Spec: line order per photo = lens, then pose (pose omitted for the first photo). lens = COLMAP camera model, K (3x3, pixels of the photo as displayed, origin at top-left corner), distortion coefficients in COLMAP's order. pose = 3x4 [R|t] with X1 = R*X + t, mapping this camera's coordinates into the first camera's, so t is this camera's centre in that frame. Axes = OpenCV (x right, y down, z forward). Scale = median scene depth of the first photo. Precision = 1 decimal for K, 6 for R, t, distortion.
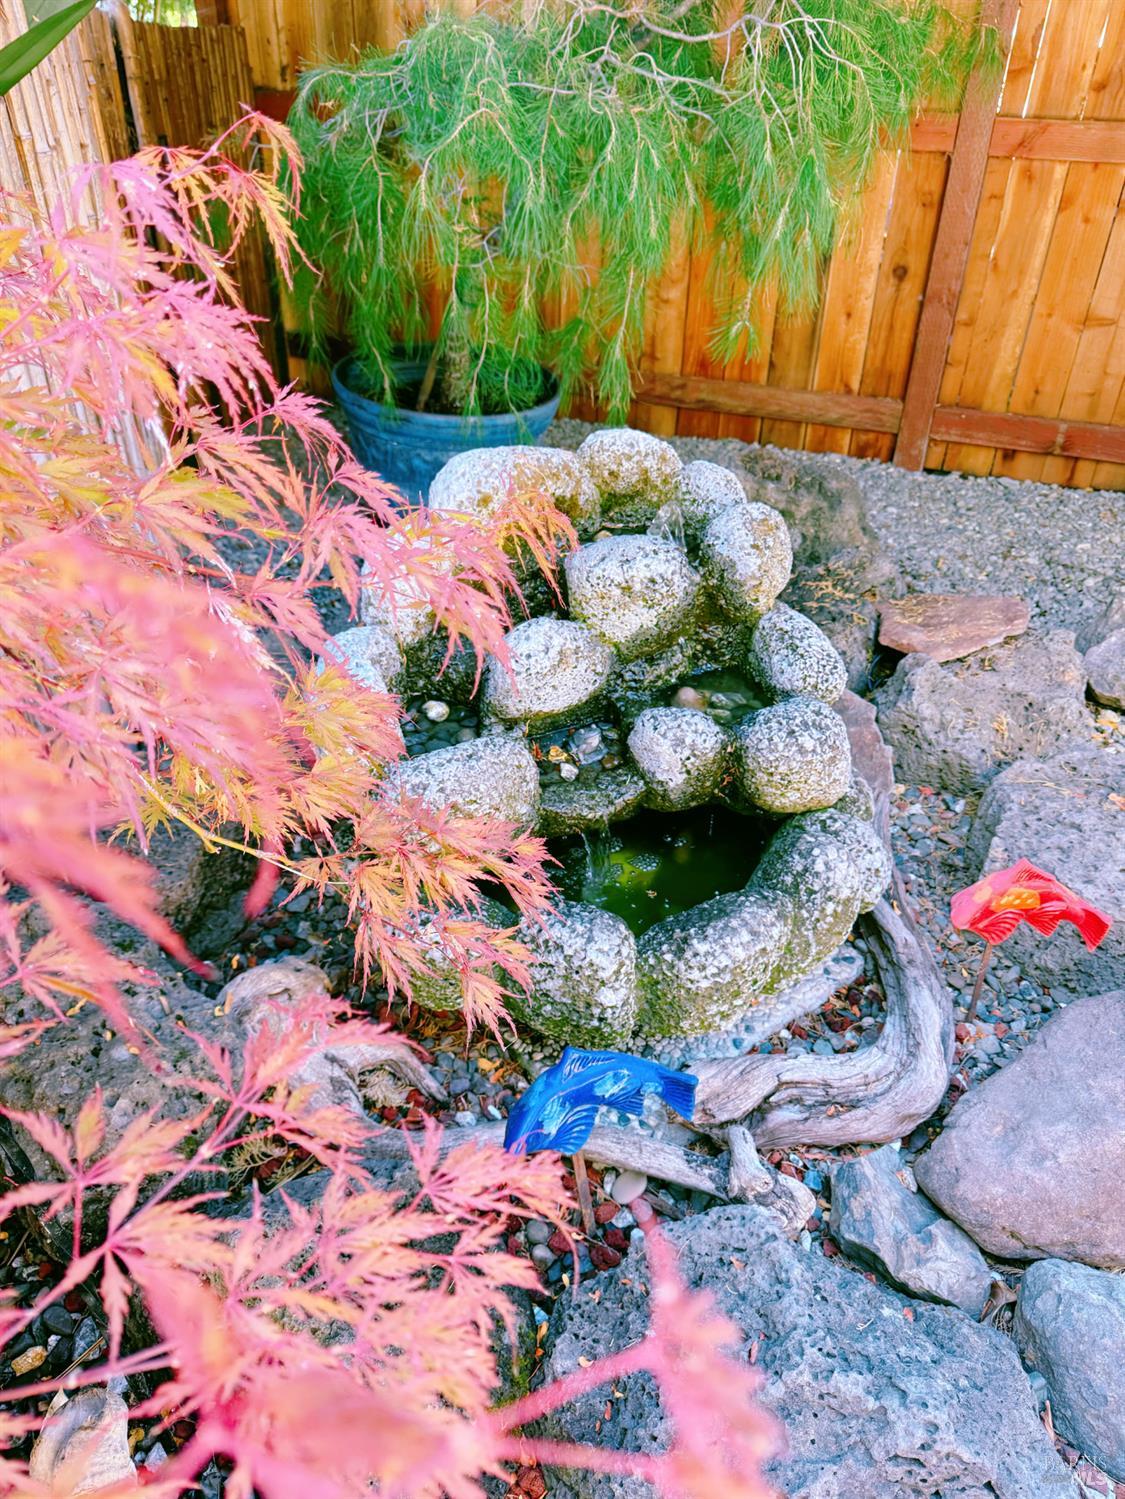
lens RADIAL K [[1055.5, 0, 560.5], [0, 1055.5, 752.5], [0, 0, 1]] dist [0.009620, 0.001405]
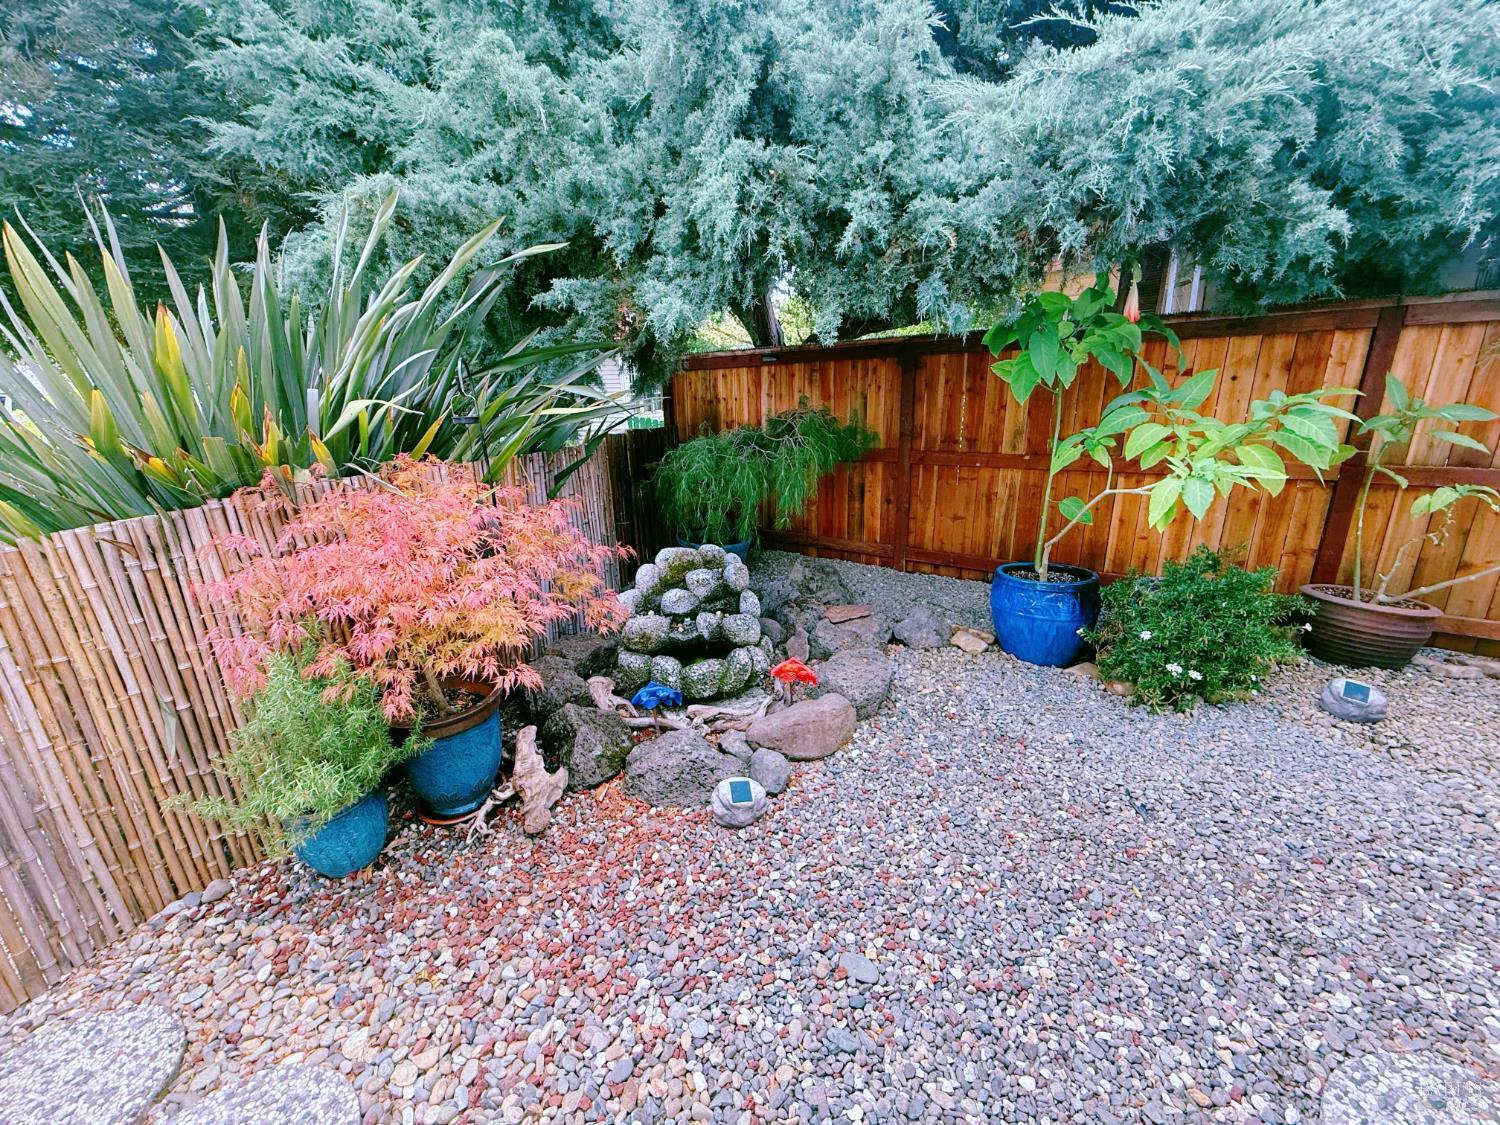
lens RADIAL K [[597.7, 0, 752.9], [0, 597.7, 565.3], [0, 0, 1]] dist [-0.000093, -0.000007]
pose [[0.975324, 0.020369, -0.219837, 0.705011], [-0.085119, 0.953448, -0.289296, 0.387377], [0.203711, 0.300870, 0.931654, -0.980496]]
